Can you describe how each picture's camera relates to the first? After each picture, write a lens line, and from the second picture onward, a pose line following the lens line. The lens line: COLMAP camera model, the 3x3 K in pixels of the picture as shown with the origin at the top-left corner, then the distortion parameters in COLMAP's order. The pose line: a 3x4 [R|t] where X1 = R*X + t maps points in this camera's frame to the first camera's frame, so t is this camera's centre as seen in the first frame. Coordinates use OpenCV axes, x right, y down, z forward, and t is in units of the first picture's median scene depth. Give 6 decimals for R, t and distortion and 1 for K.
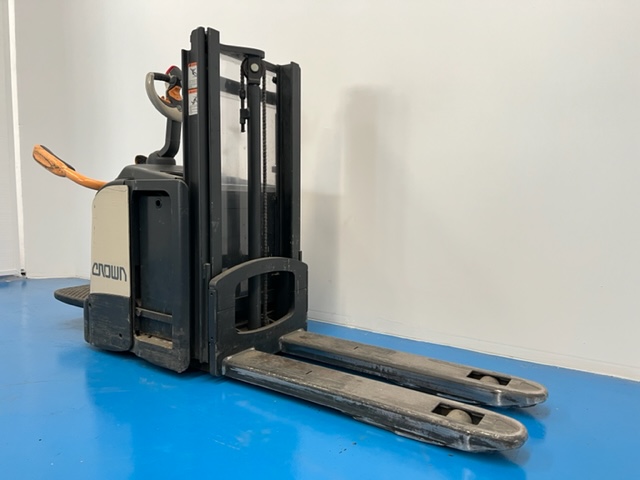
lens RADIAL K [[474.8, 0, 321.1], [0, 474.8, 236.4], [0, 0, 1]] dist [0.058121, -0.058235]
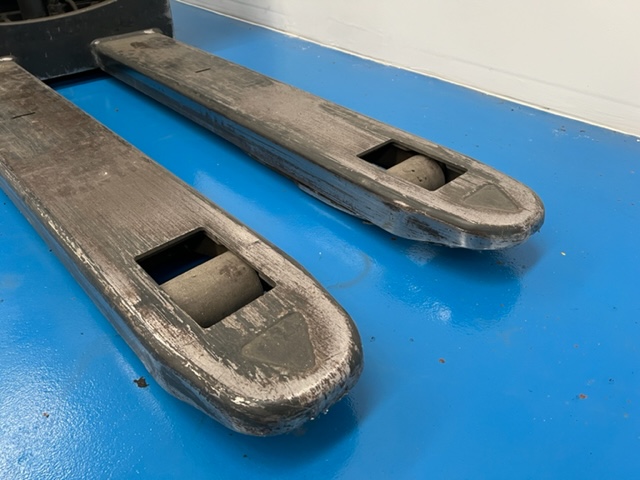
lens RADIAL K [[474.8, 0, 321.1], [0, 474.8, 236.4], [0, 0, 1]] dist [0.058121, -0.058235]
pose [[0.975037, 0.122793, -0.184998, 0.348134], [-0.006124, 0.847725, 0.530401, 0.133828], [0.221957, -0.516028, 0.827315, 0.607877]]
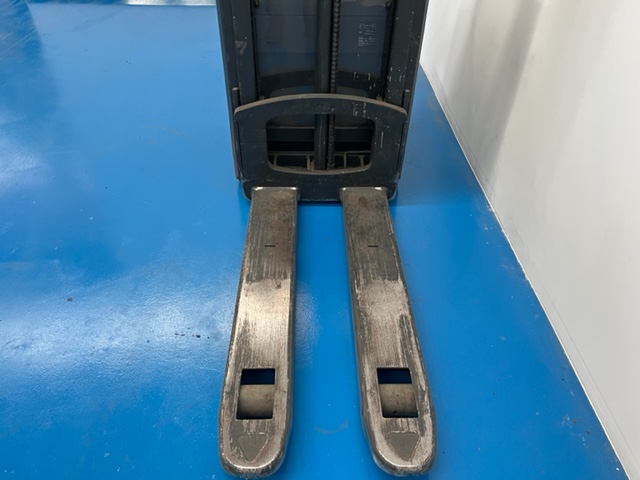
lens RADIAL K [[474.8, 0, 321.1], [0, 474.8, 236.4], [0, 0, 1]] dist [0.058121, -0.058235]
pose [[0.570983, 0.517978, -0.636928, 0.592569], [-0.070570, 0.803927, 0.590526, -0.271970], [0.817923, -0.292233, 0.495582, 0.621799]]
